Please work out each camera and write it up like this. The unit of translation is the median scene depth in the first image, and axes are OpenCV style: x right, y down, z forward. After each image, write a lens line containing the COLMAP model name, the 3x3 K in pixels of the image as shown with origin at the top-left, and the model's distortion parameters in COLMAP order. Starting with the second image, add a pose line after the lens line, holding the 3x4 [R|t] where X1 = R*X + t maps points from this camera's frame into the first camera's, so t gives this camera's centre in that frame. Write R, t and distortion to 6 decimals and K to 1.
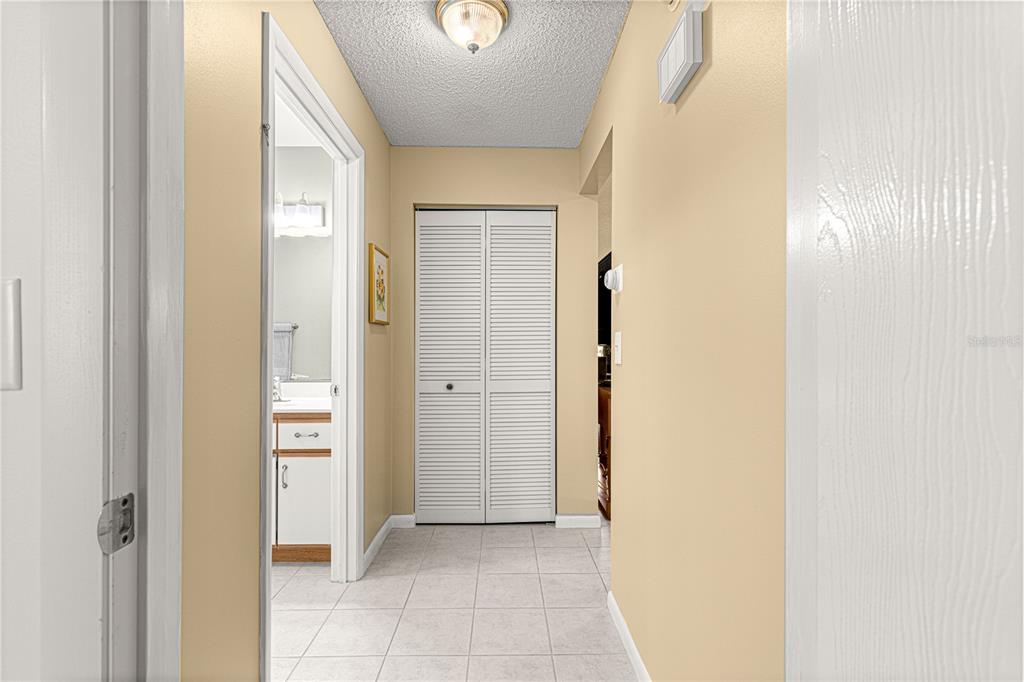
lens RADIAL K [[460.8, 0, 512.3], [0, 460.8, 345.7], [0, 0, 1]] dist [0.008029, -0.002297]
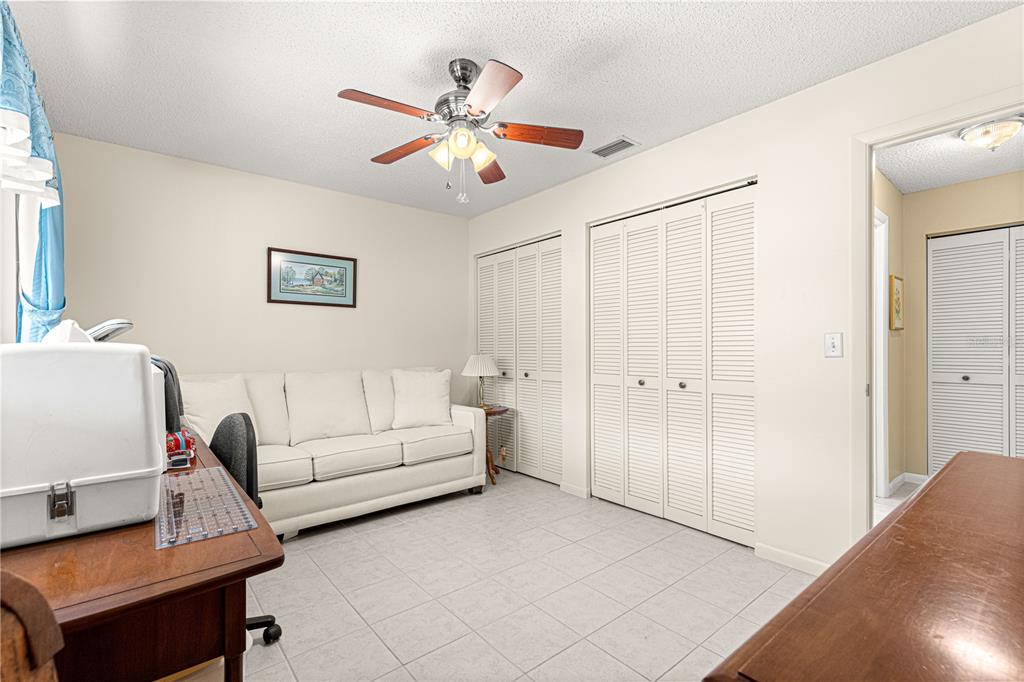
lens RADIAL K [[460.8, 0, 508.1], [0, 460.8, 347.1], [0, 0, 1]] dist [0.008029, -0.002297]
pose [[0.626866, -0.002744, -0.779122, 0.062362], [0.006593, 0.999977, 0.001783, -0.004172], [0.779099, -0.006255, 0.626870, -0.733403]]
